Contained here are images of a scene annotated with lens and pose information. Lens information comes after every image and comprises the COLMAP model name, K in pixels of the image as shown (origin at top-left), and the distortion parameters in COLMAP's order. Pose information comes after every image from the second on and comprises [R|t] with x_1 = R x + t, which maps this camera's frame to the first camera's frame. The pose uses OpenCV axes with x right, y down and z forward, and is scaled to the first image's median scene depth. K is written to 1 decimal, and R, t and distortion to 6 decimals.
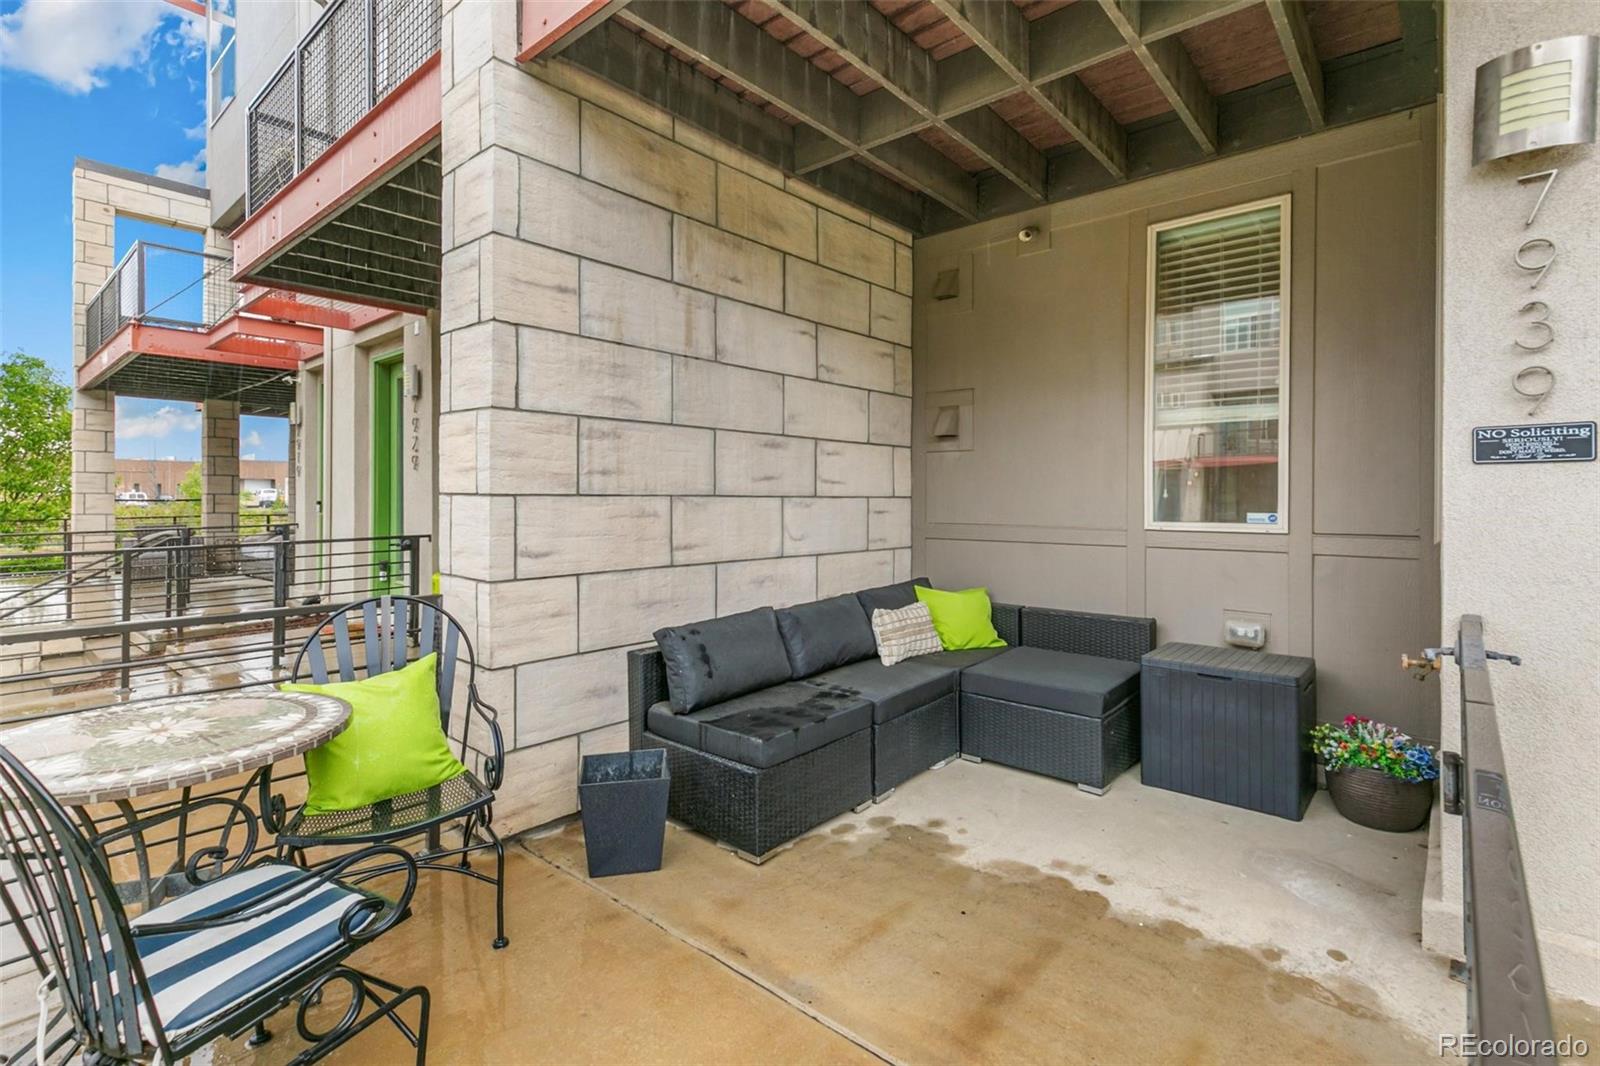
lens RADIAL K [[744.6, 0, 789.5], [0, 744.6, 489.0], [0, 0, 1]] dist [0.017625, -0.005497]
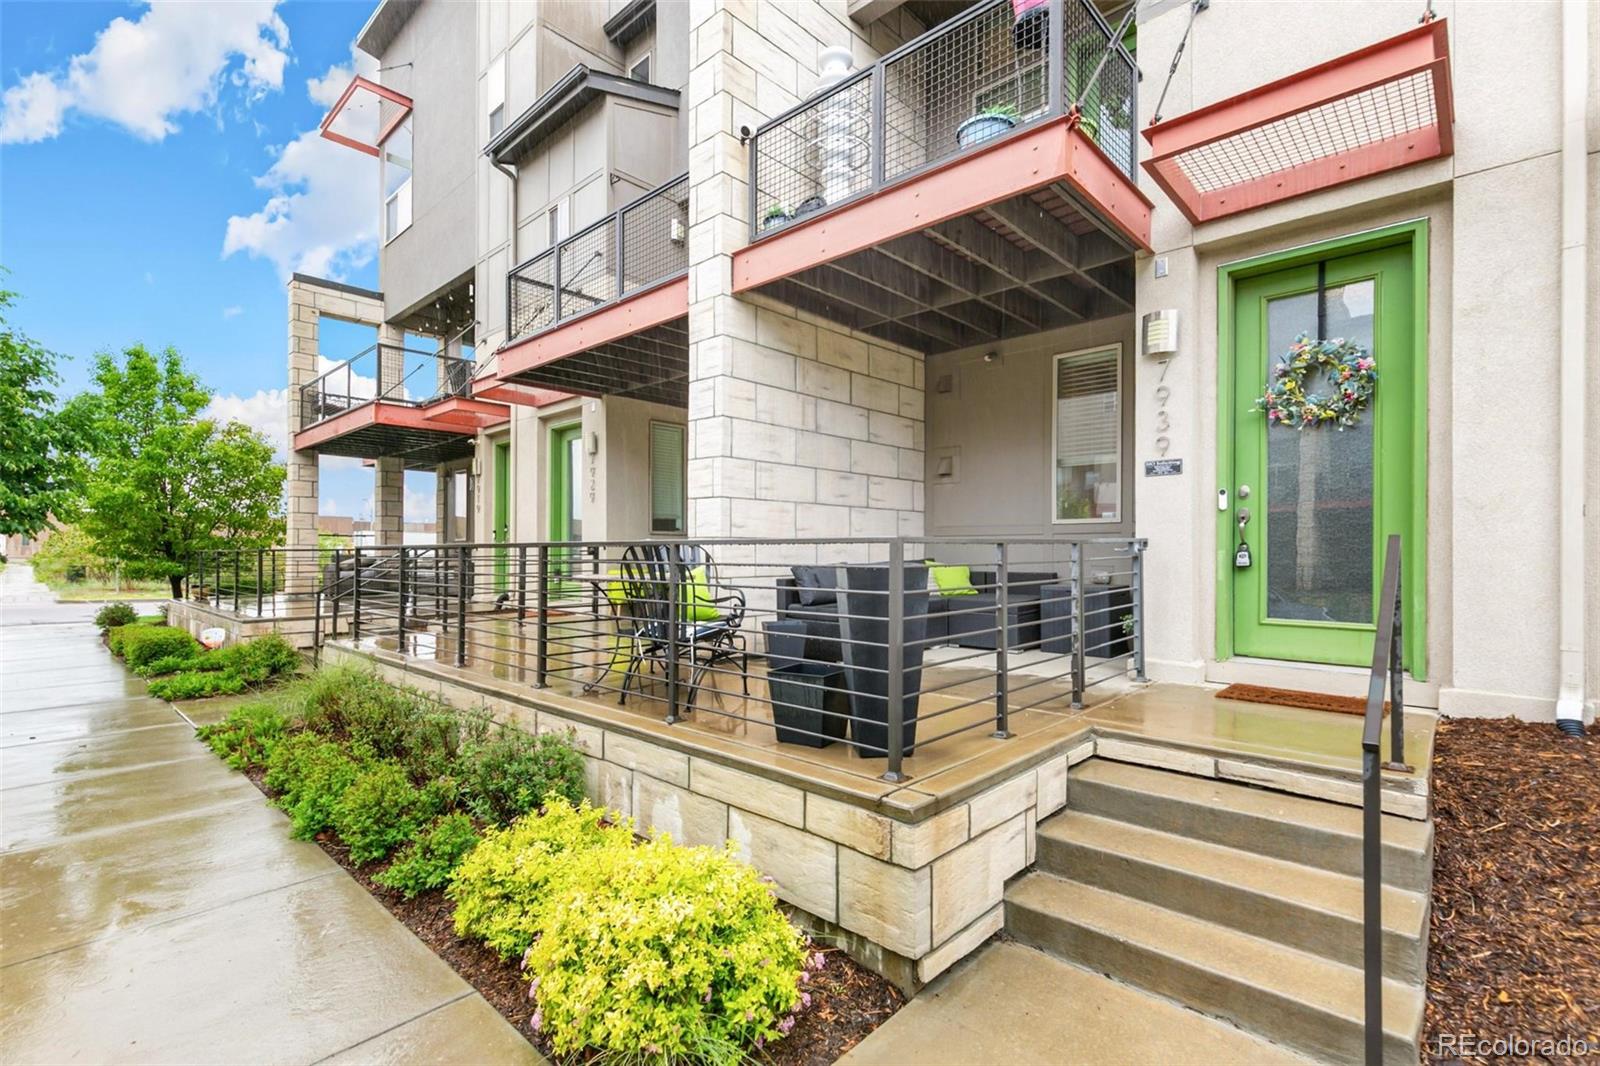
lens RADIAL K [[744.6, 0, 800.8], [0, 744.6, 540.6], [0, 0, 1]] dist [0.017625, -0.005497]
pose [[0.999611, -0.001215, -0.027861, -0.071578], [0.001016, 0.999974, -0.007167, 0.095980], [0.027869, 0.007136, 0.999586, -0.732885]]
